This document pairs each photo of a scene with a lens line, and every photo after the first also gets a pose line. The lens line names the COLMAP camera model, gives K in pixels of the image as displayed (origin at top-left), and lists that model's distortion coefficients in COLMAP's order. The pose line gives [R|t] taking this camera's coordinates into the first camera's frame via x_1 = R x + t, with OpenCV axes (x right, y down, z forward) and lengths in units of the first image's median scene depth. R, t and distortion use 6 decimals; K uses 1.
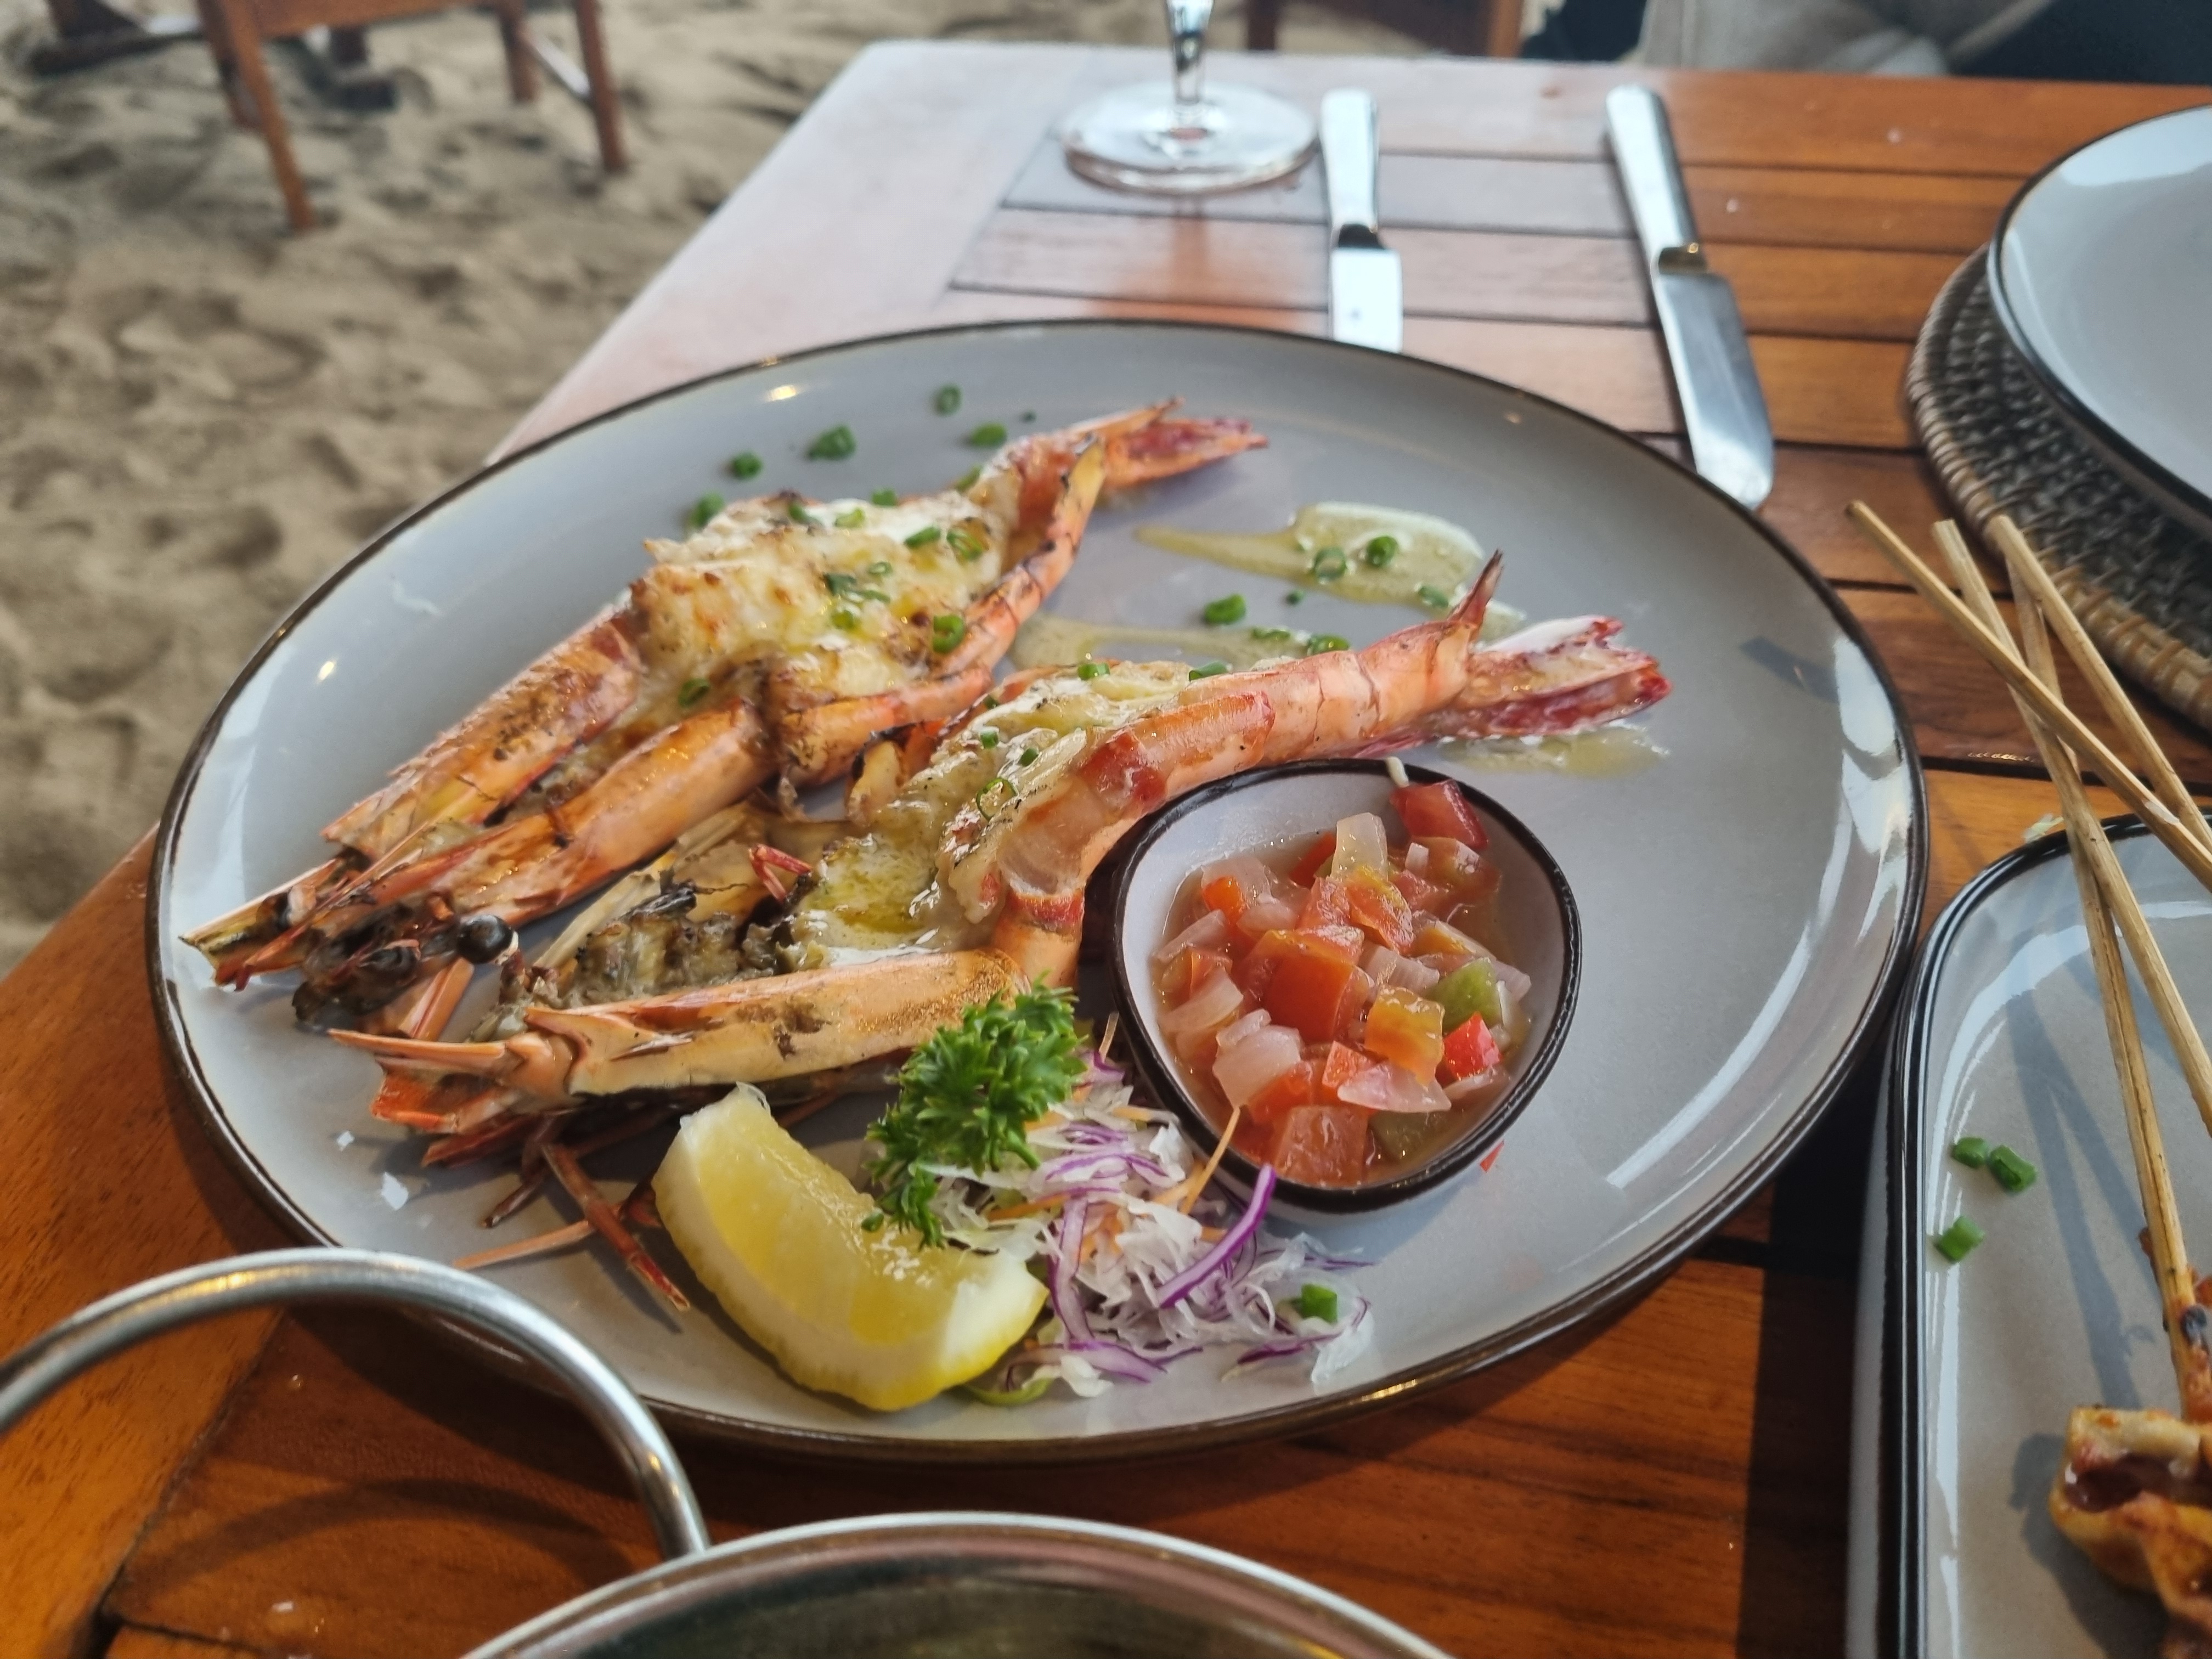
lens RADIAL K [[1695.4, 0, 1108.2], [0, 1695.4, 845.8], [0, 0, 1]] dist [0.007728, -0.005234]
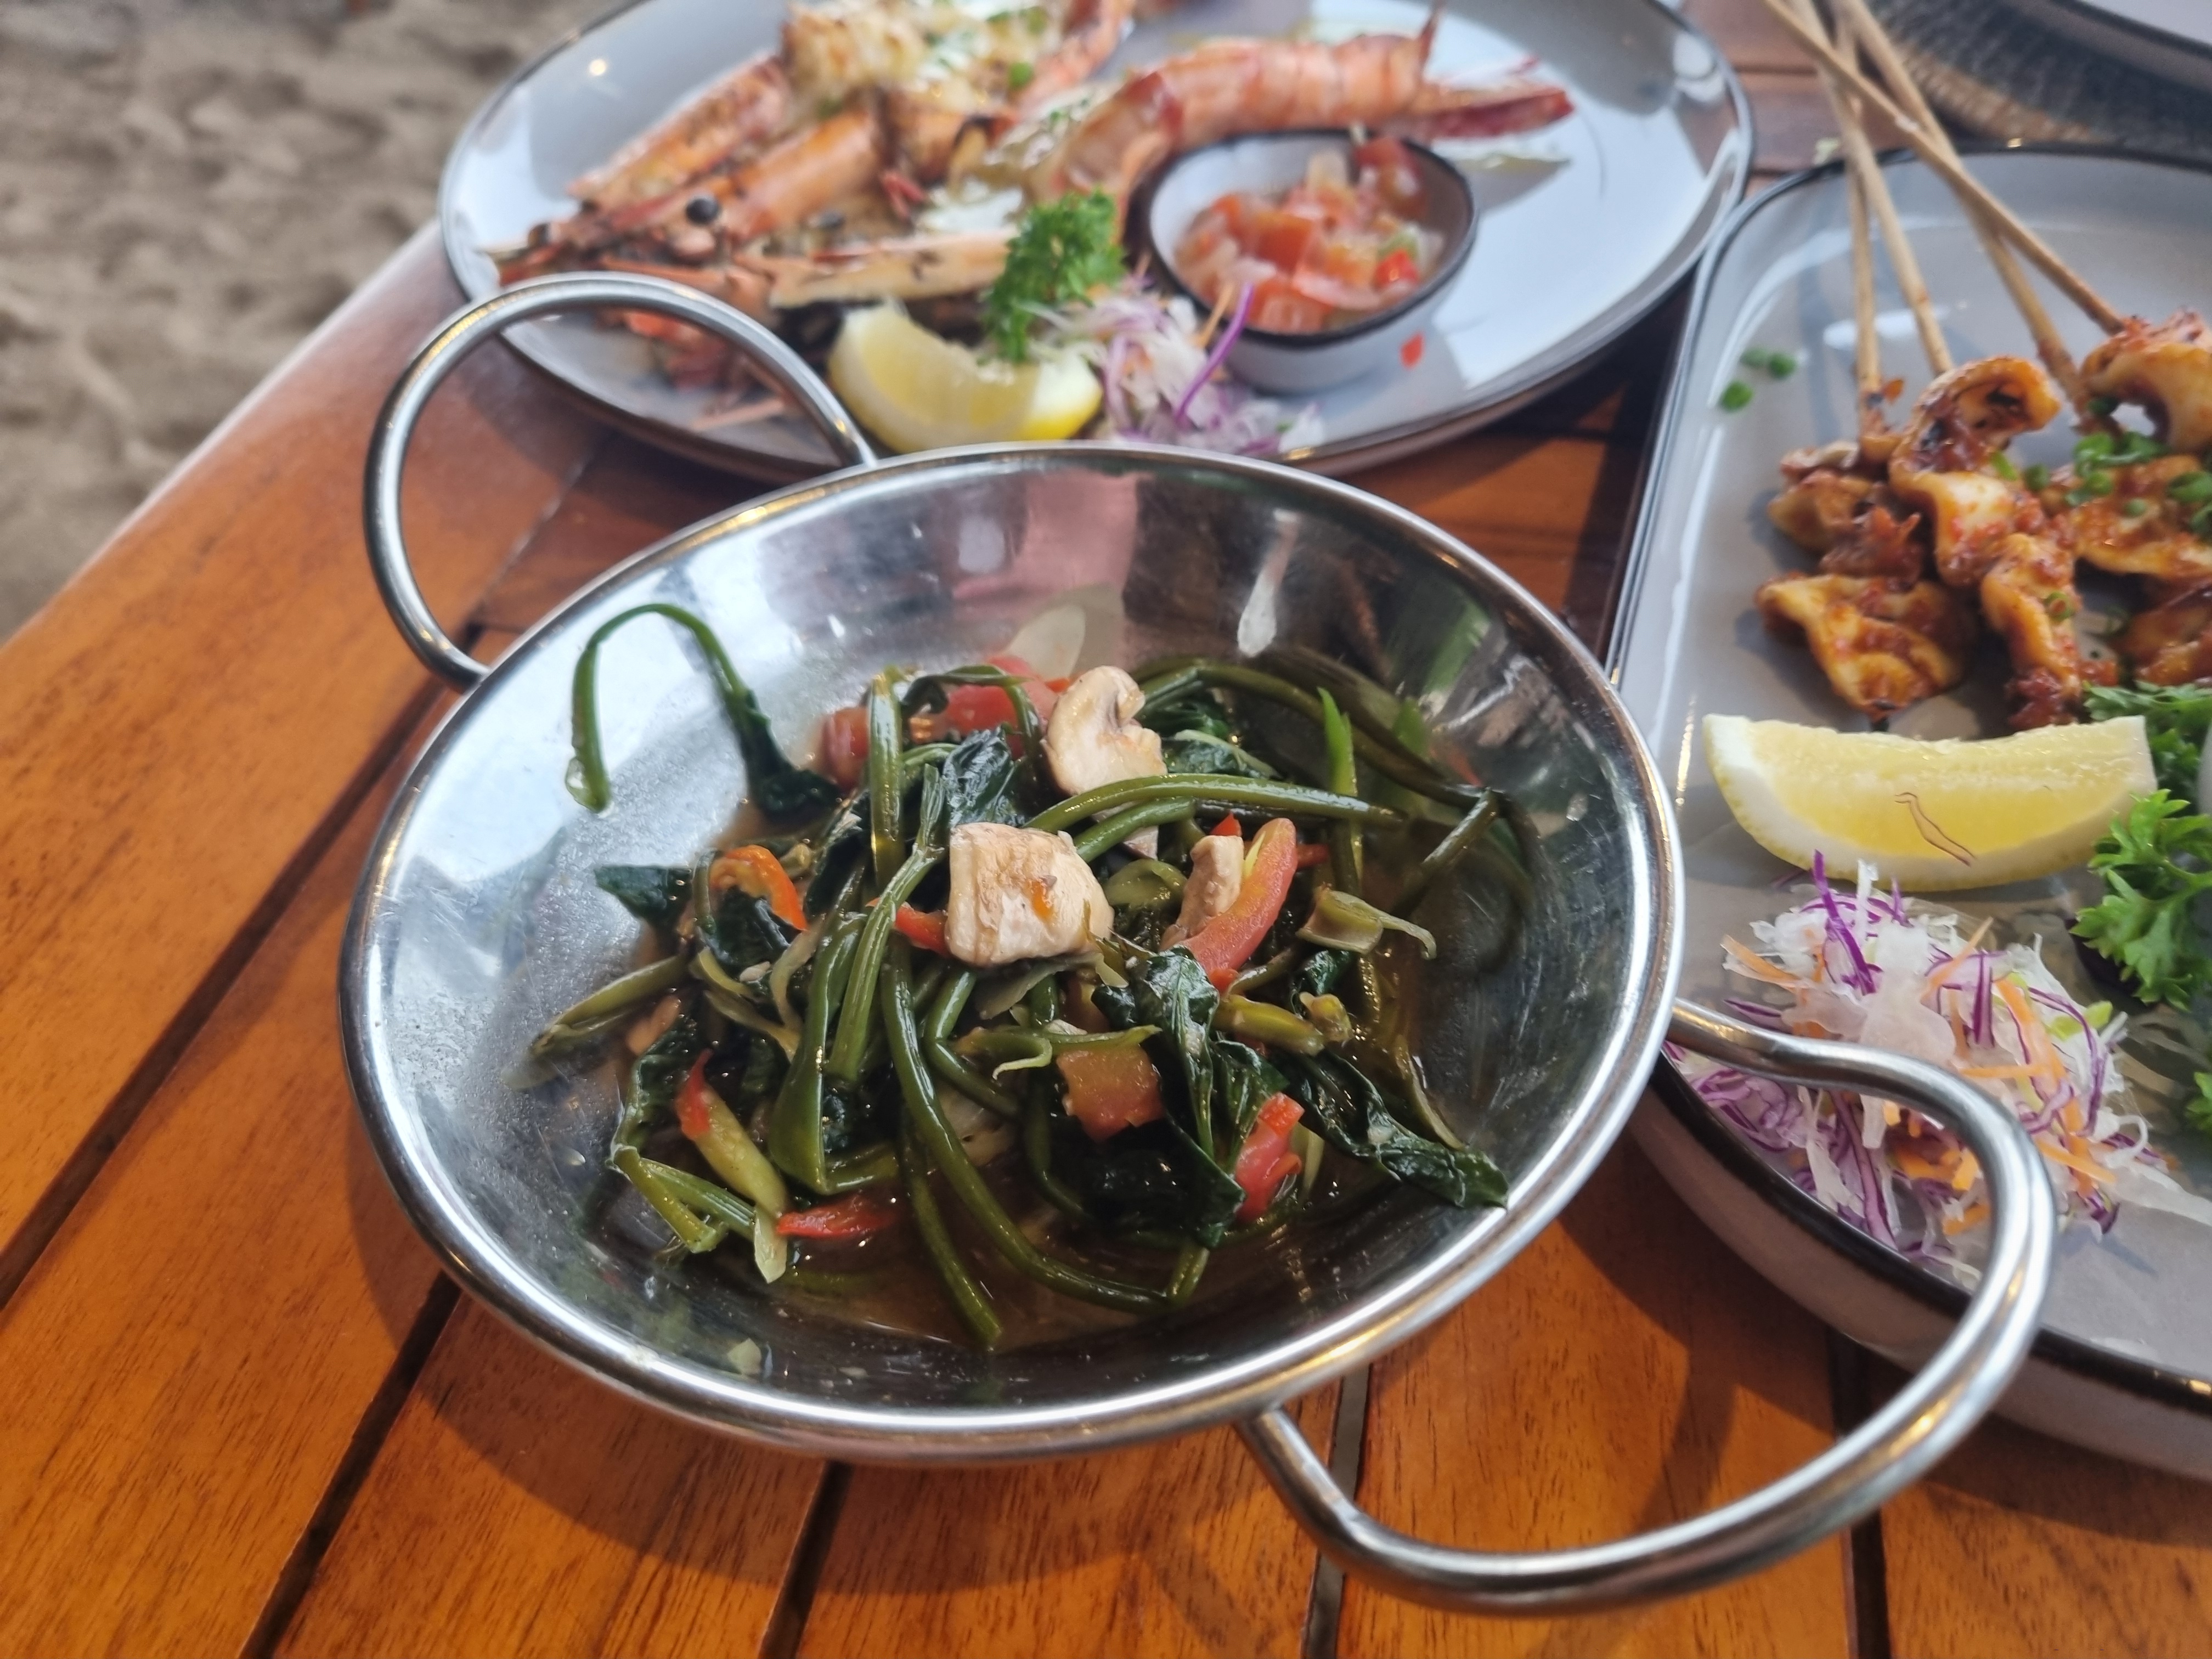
lens RADIAL K [[1695.4, 0, 1102.2], [0, 1695.4, 814.3], [0, 0, 1]] dist [0.007728, -0.005234]
pose [[0.999703, 0.003524, -0.024124, 0.001880], [-0.001809, 0.997492, 0.070757, 0.366325], [0.024313, -0.070692, 0.997202, -0.355616]]
